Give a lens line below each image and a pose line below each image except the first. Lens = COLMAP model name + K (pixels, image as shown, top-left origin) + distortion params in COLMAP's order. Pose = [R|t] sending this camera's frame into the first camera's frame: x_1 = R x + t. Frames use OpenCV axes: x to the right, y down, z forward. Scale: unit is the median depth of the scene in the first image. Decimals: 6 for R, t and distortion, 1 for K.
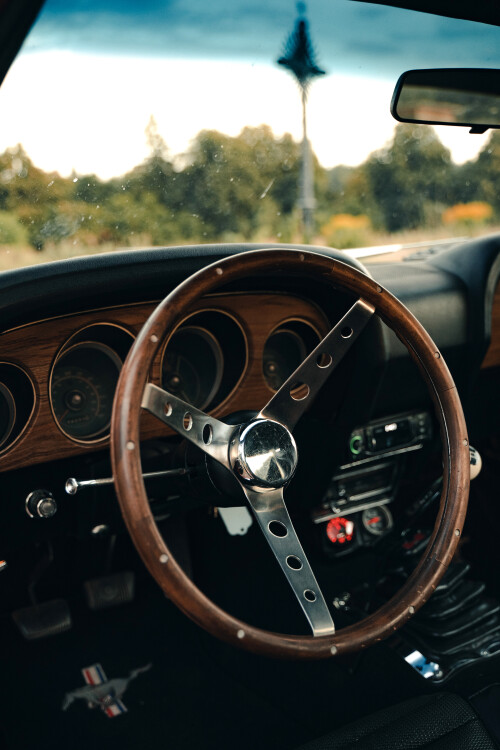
lens RADIAL K [[703.2, 0, 250.0], [0, 703.2, 374.3], [0, 0, 1]] dist [-0.064586, 0.000000]
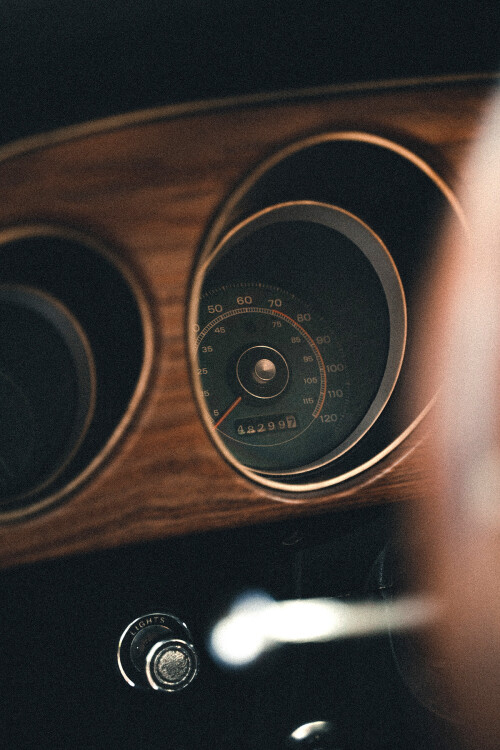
lens RADIAL K [[1352.2, 0, 249.8], [0, 1352.2, 375.1], [0, 0, 1]] dist [0.068350, 0.000000]
pose [[0.968826, 0.038606, -0.244715, -0.093415], [-0.039425, 0.999221, 0.001551, 0.042579], [0.244585, 0.008145, 0.969594, 0.354950]]
